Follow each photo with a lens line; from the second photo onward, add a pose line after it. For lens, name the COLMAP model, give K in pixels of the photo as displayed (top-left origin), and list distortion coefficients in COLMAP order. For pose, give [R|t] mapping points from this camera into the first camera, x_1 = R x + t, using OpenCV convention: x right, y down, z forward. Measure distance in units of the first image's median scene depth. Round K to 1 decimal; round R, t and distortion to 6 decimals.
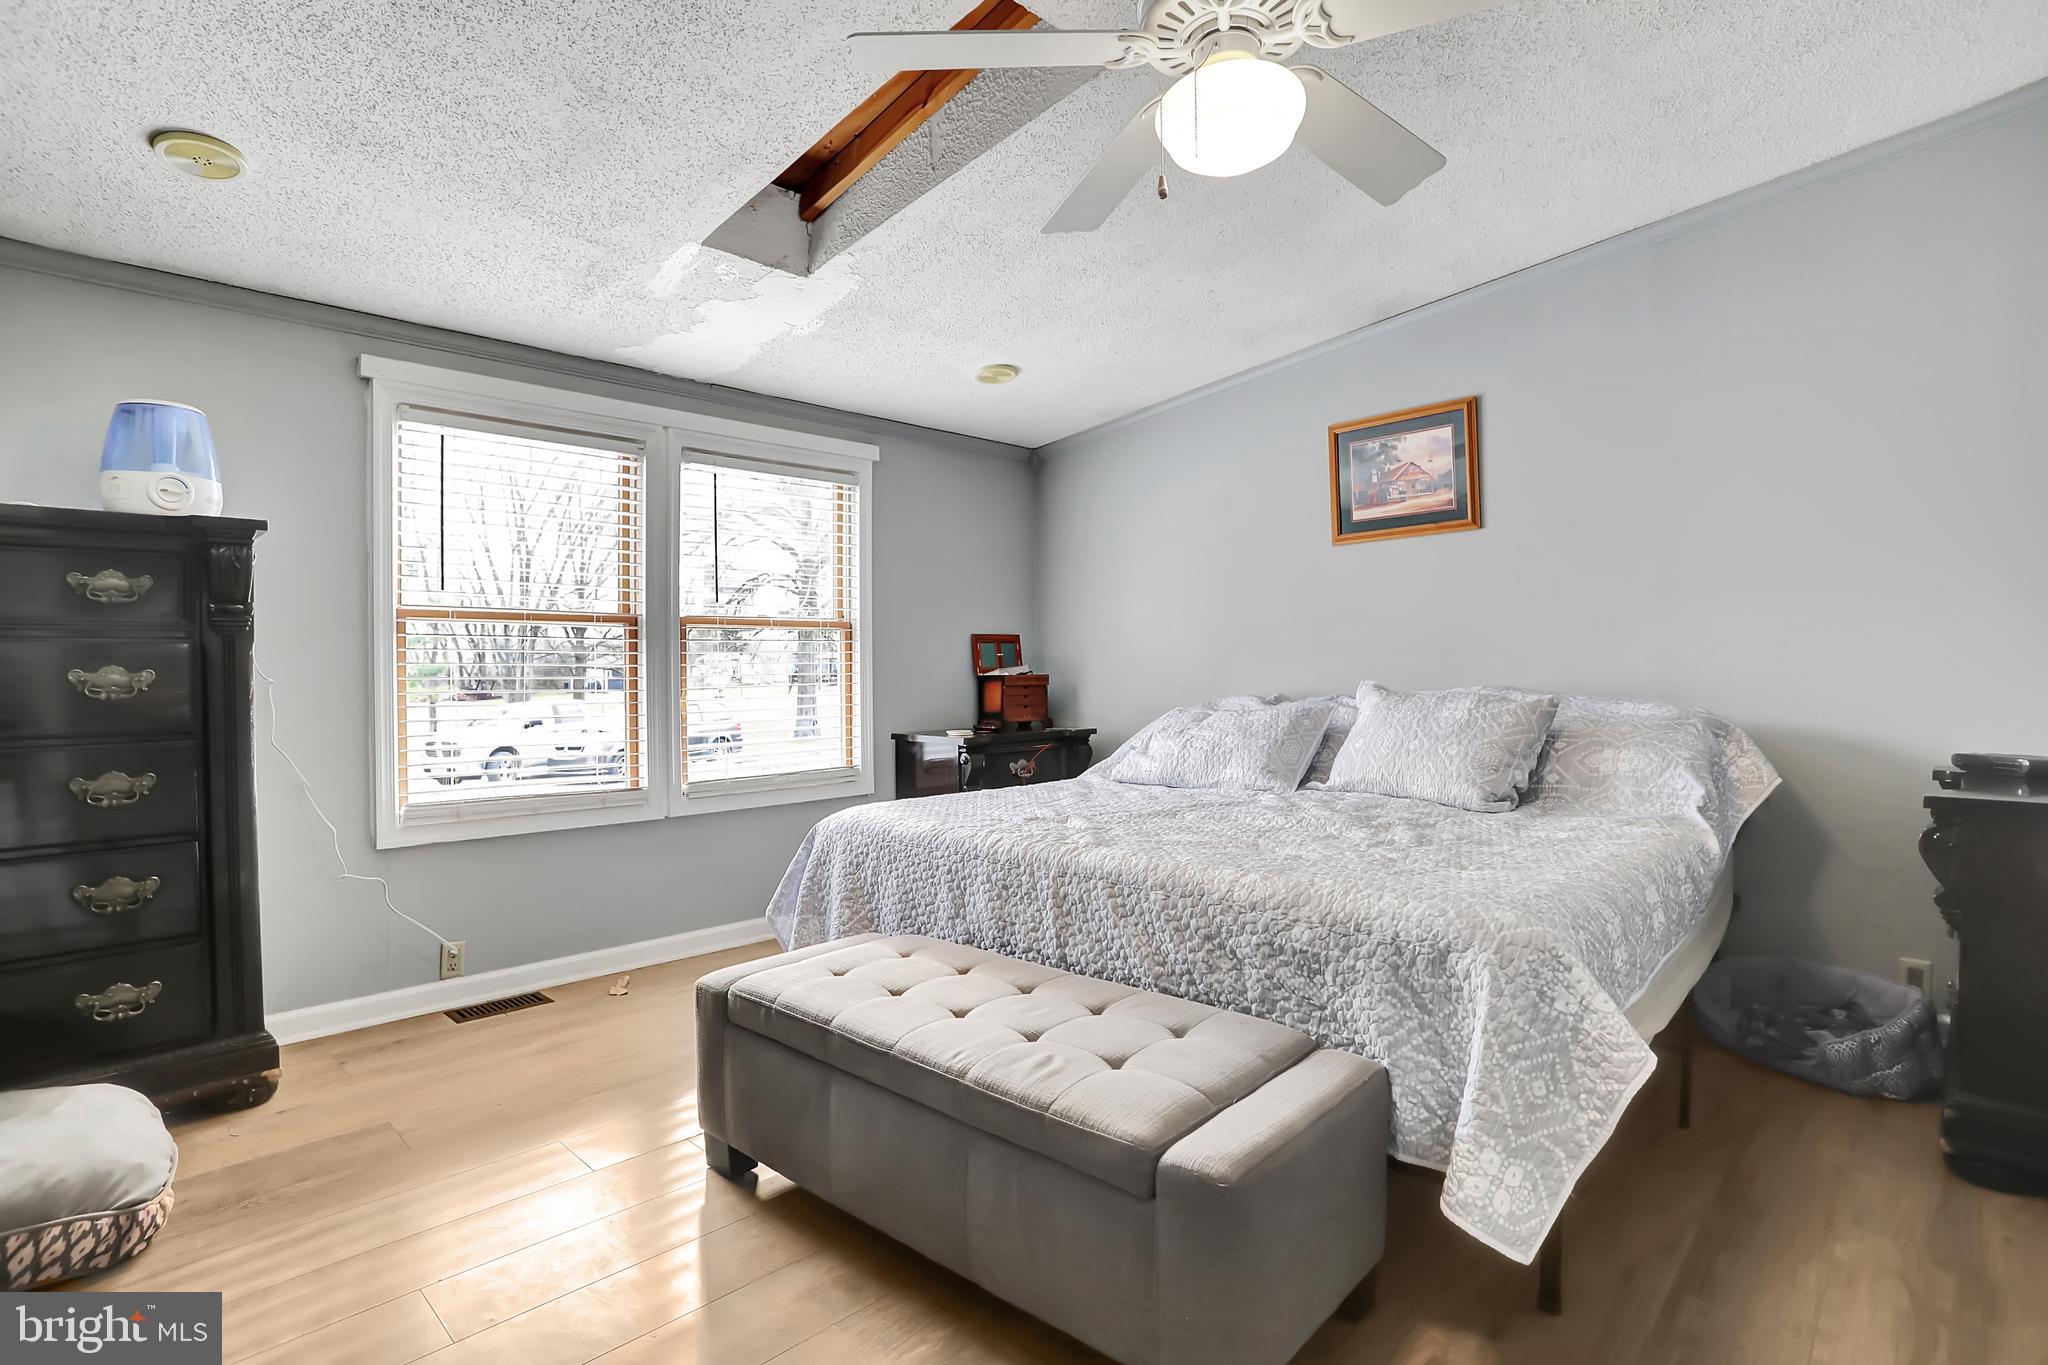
lens RADIAL K [[1010.0, 0, 1029.5], [0, 1010.0, 673.2], [0, 0, 1]] dist [-0.078079, 0.028405]
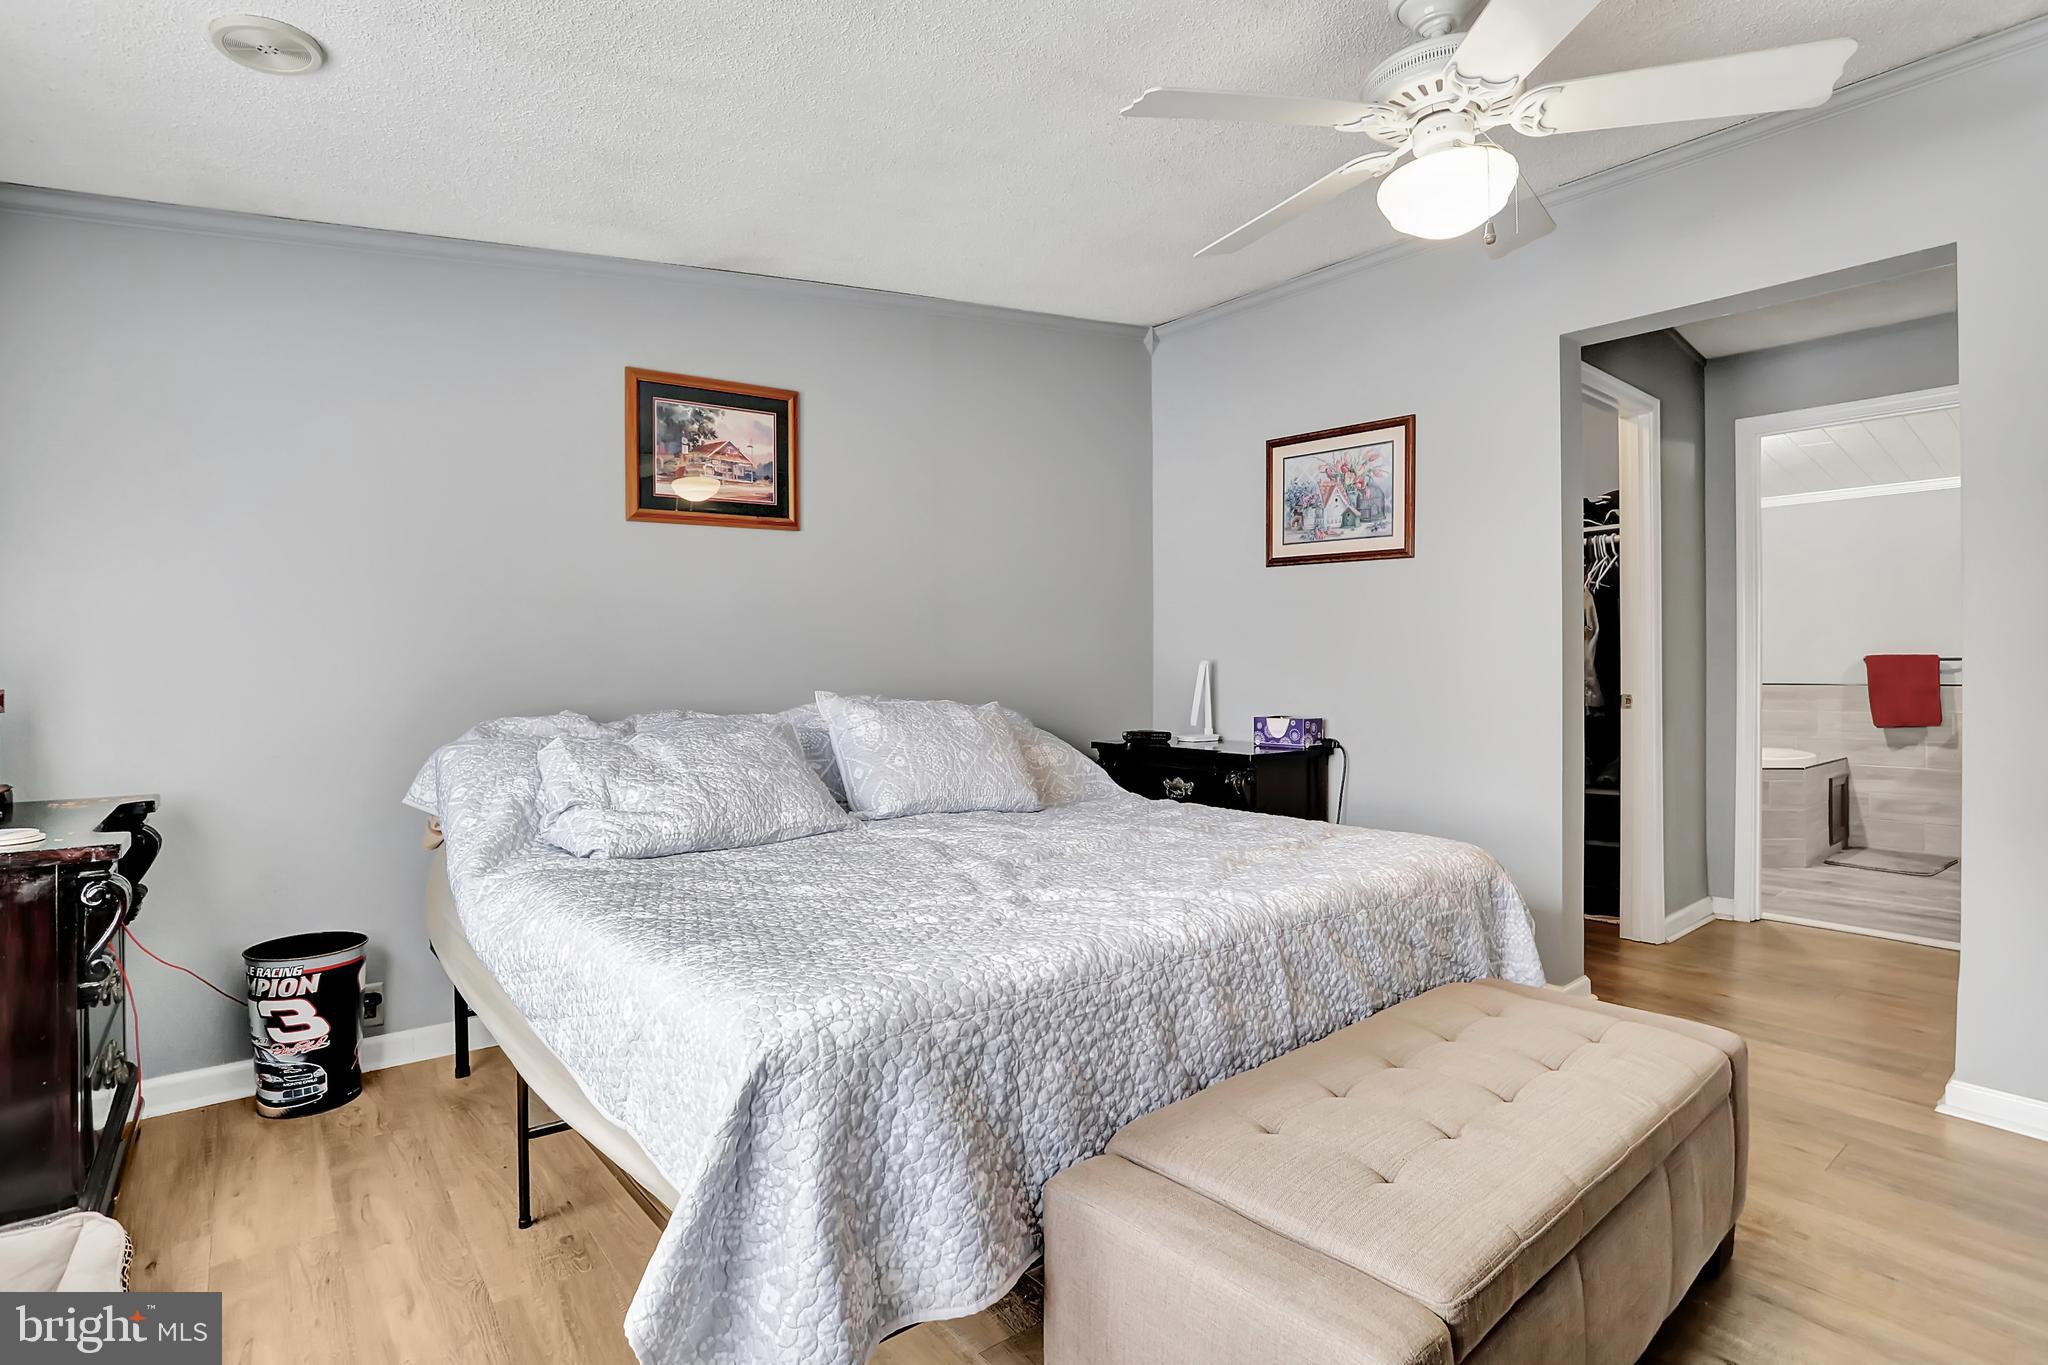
lens RADIAL K [[1010.0, 0, 1029.5], [0, 1010.0, 673.2], [0, 0, 1]] dist [-0.078079, 0.028405]
pose [[0.138088, 0.002704, 0.990416, -0.667194], [0.006253, 0.999974, -0.003602, -0.005842], [-0.990400, 0.006691, 0.138067, 0.920323]]
